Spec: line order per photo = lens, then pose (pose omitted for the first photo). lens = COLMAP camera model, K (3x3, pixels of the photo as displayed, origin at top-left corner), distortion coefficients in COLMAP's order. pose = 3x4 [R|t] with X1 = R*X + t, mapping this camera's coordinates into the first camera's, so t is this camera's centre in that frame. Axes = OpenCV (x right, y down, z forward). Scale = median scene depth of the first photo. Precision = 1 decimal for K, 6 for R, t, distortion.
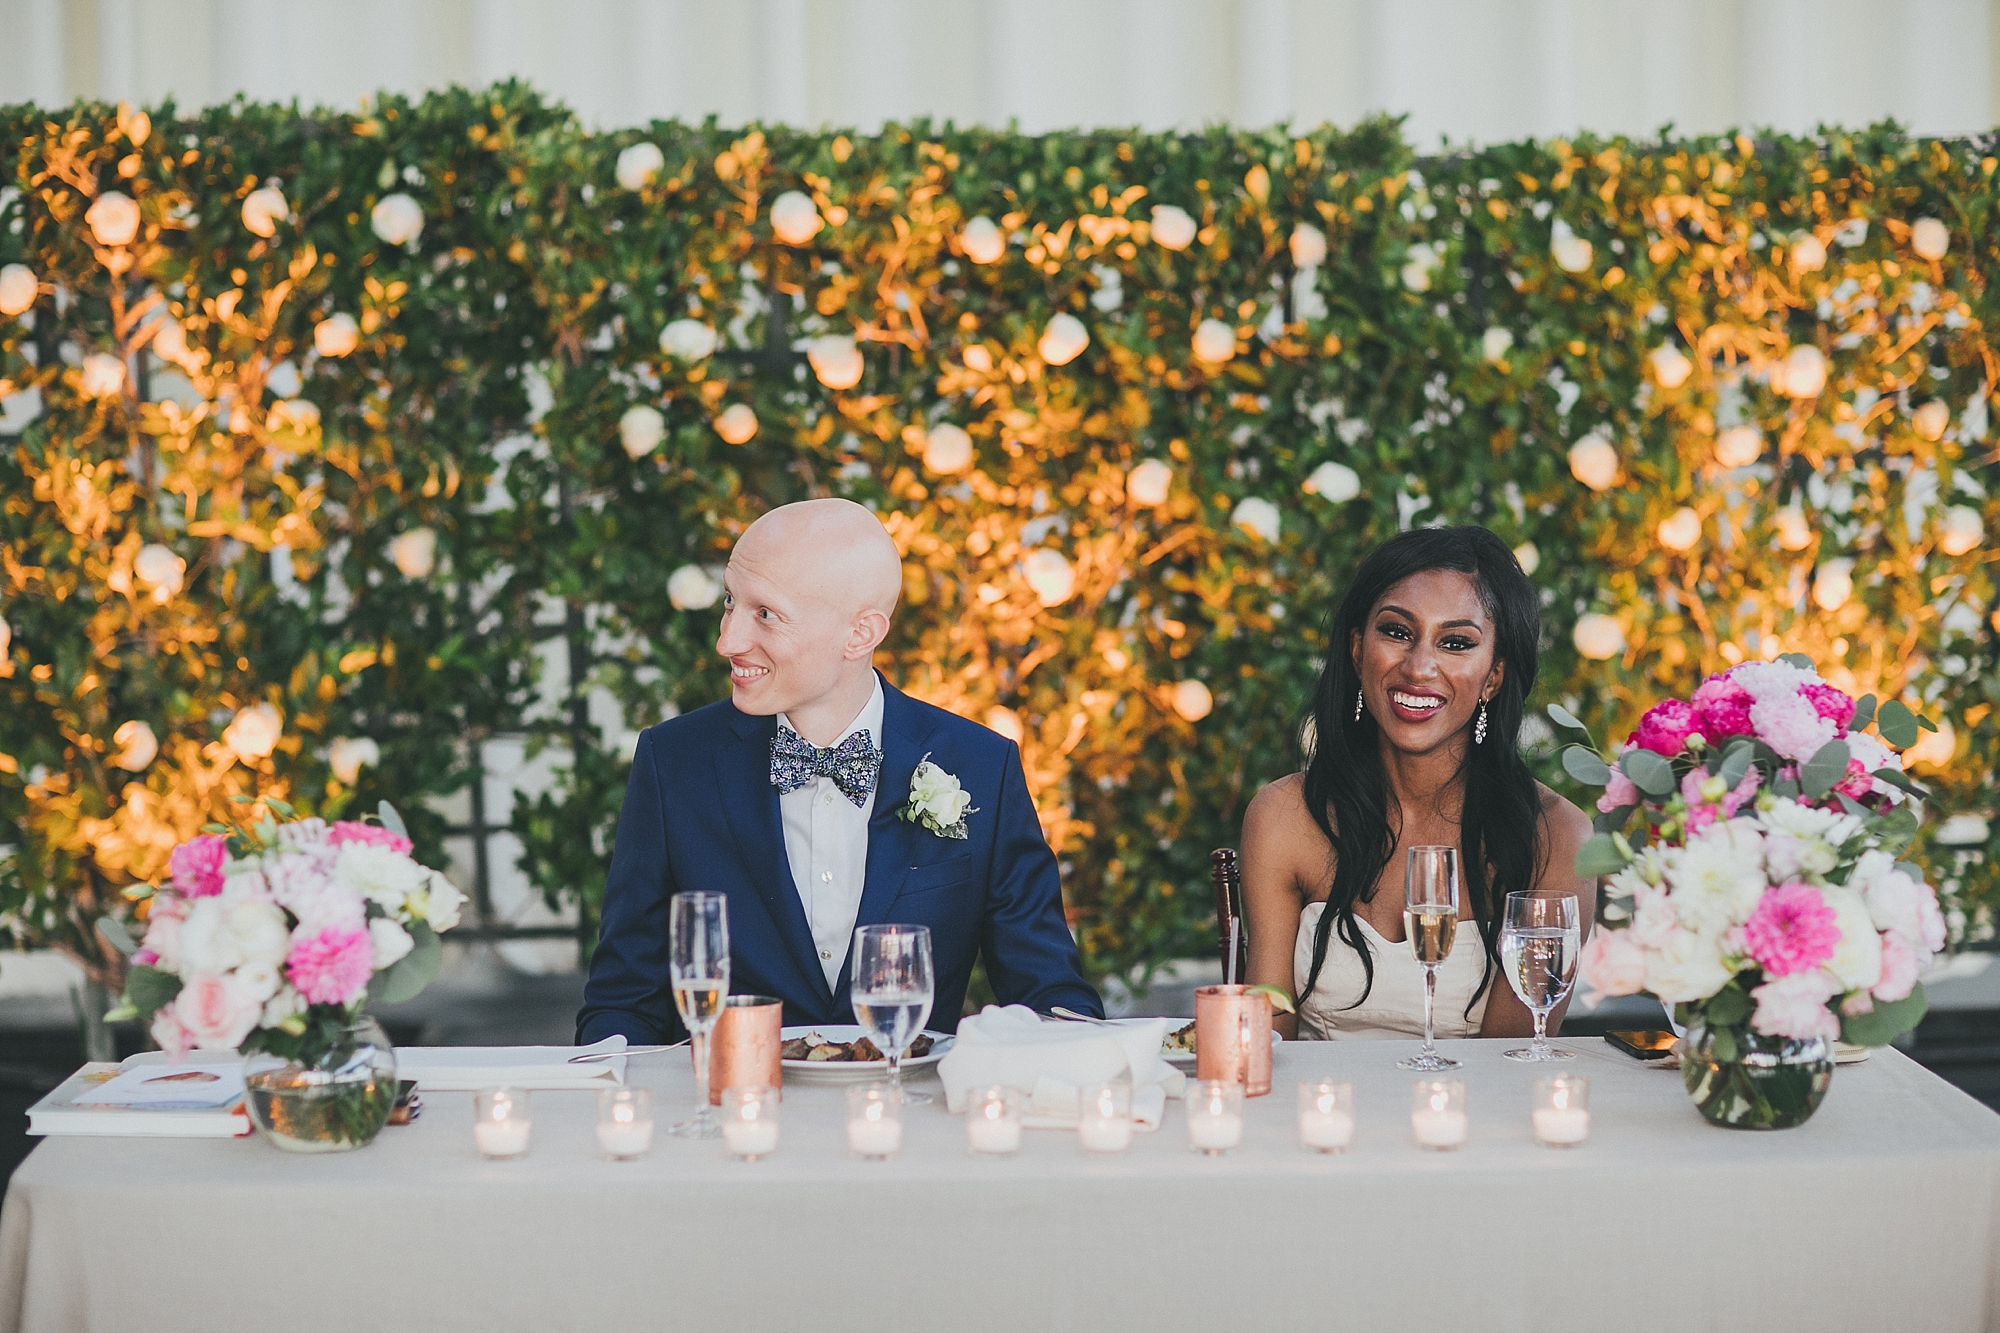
lens RADIAL K [[6054.9, 0, 1004.8], [0, 6054.9, 662.2], [0, 0, 1]] dist [-0.003962, 0.000000]
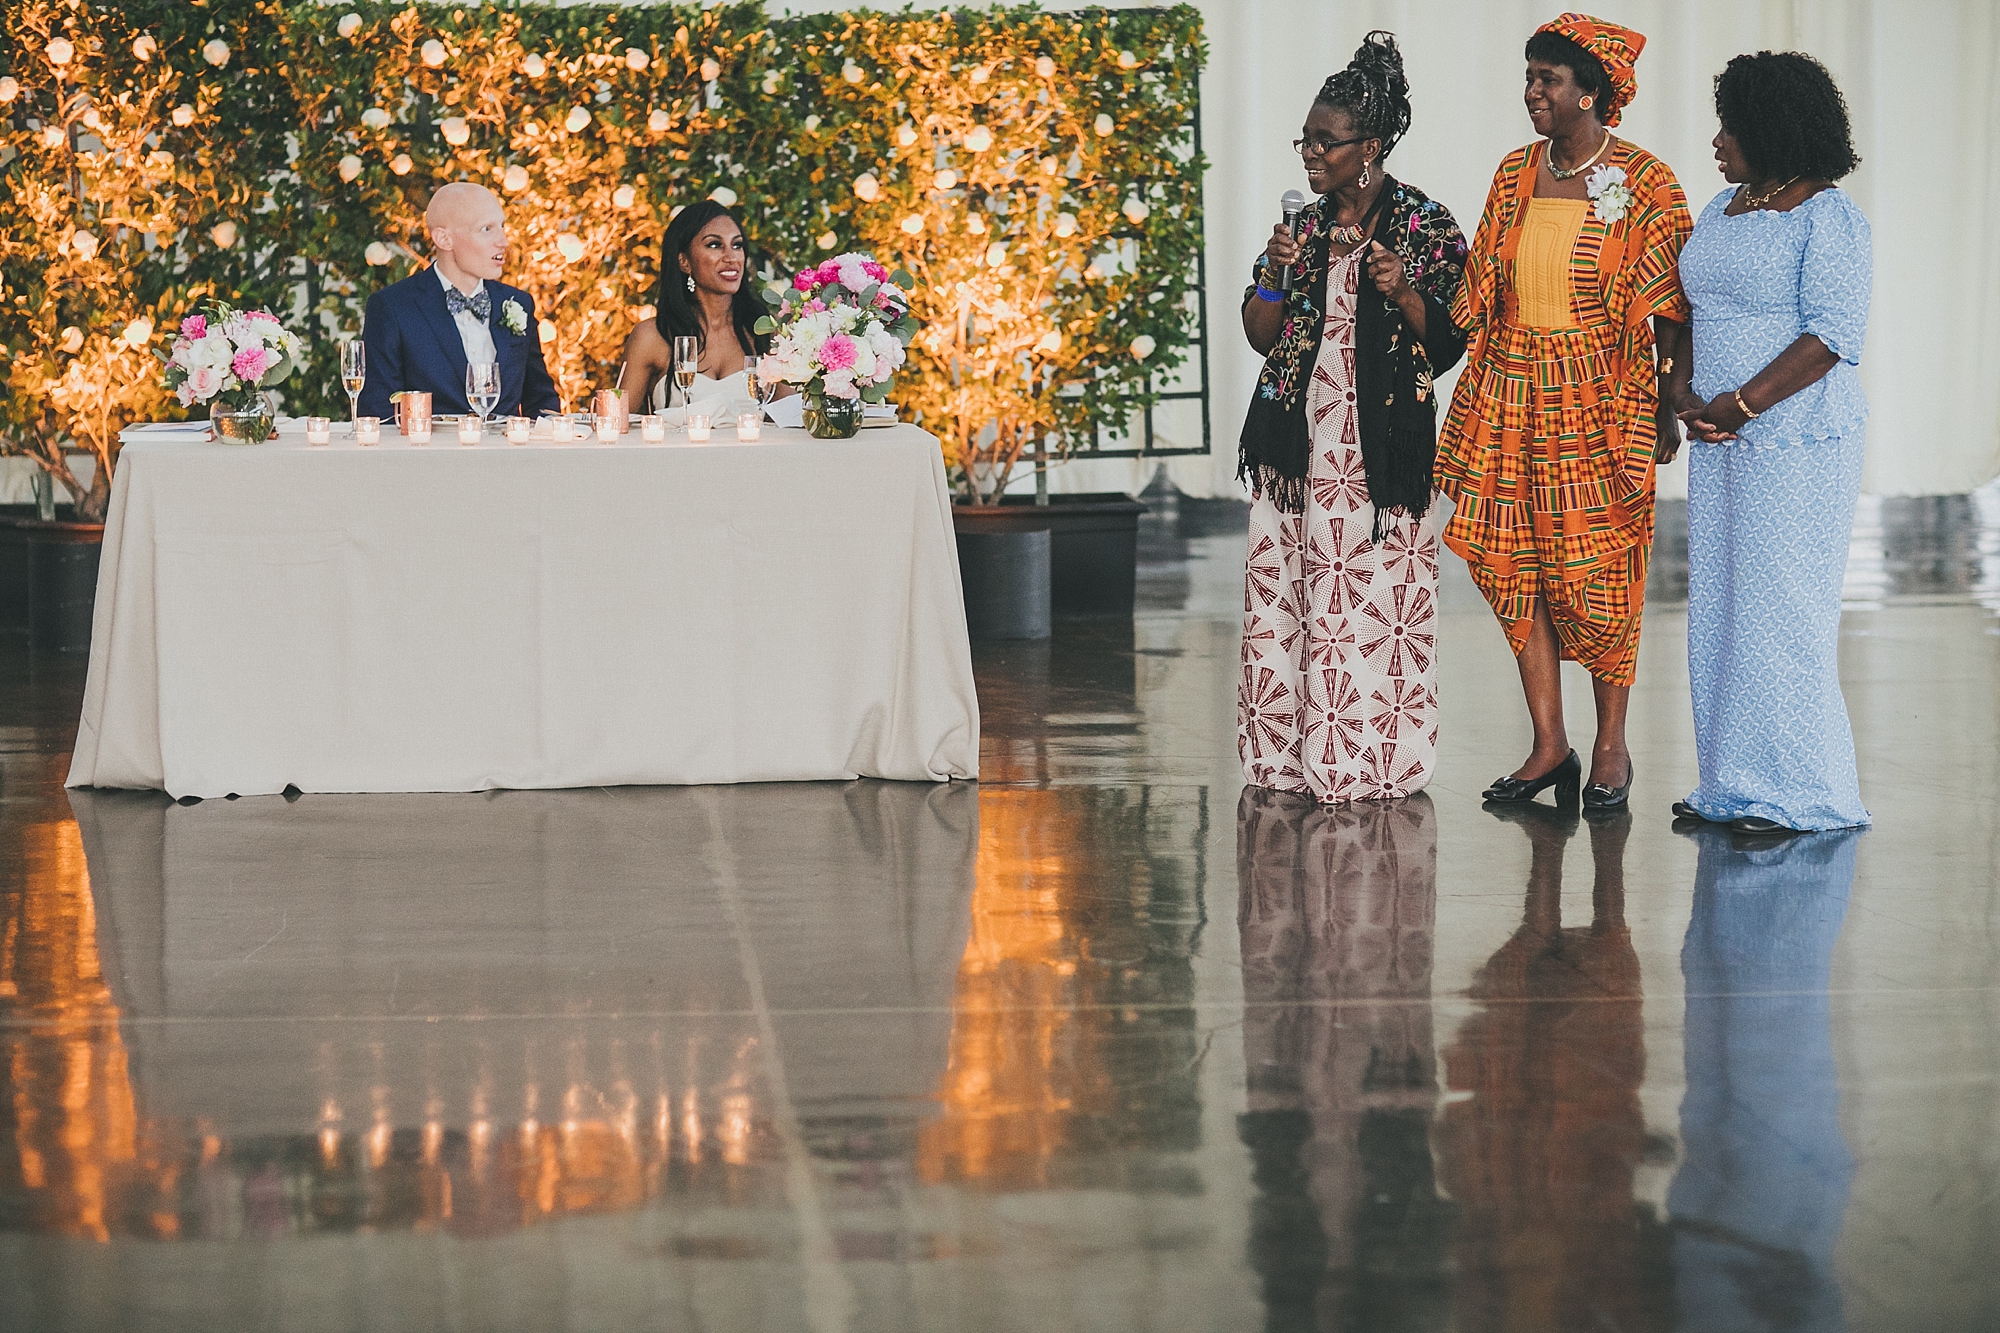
lens RADIAL K [[6054.9, 0, 987.0], [0, 6054.9, 668.8], [0, 0, 1]] dist [-0.003962, 0.000000]
pose [[0.998277, -0.000392, 0.058675, 0.025546], [-0.001612, 0.999417, 0.034106, 0.051043], [-0.058654, -0.034142, 0.997694, -0.856699]]
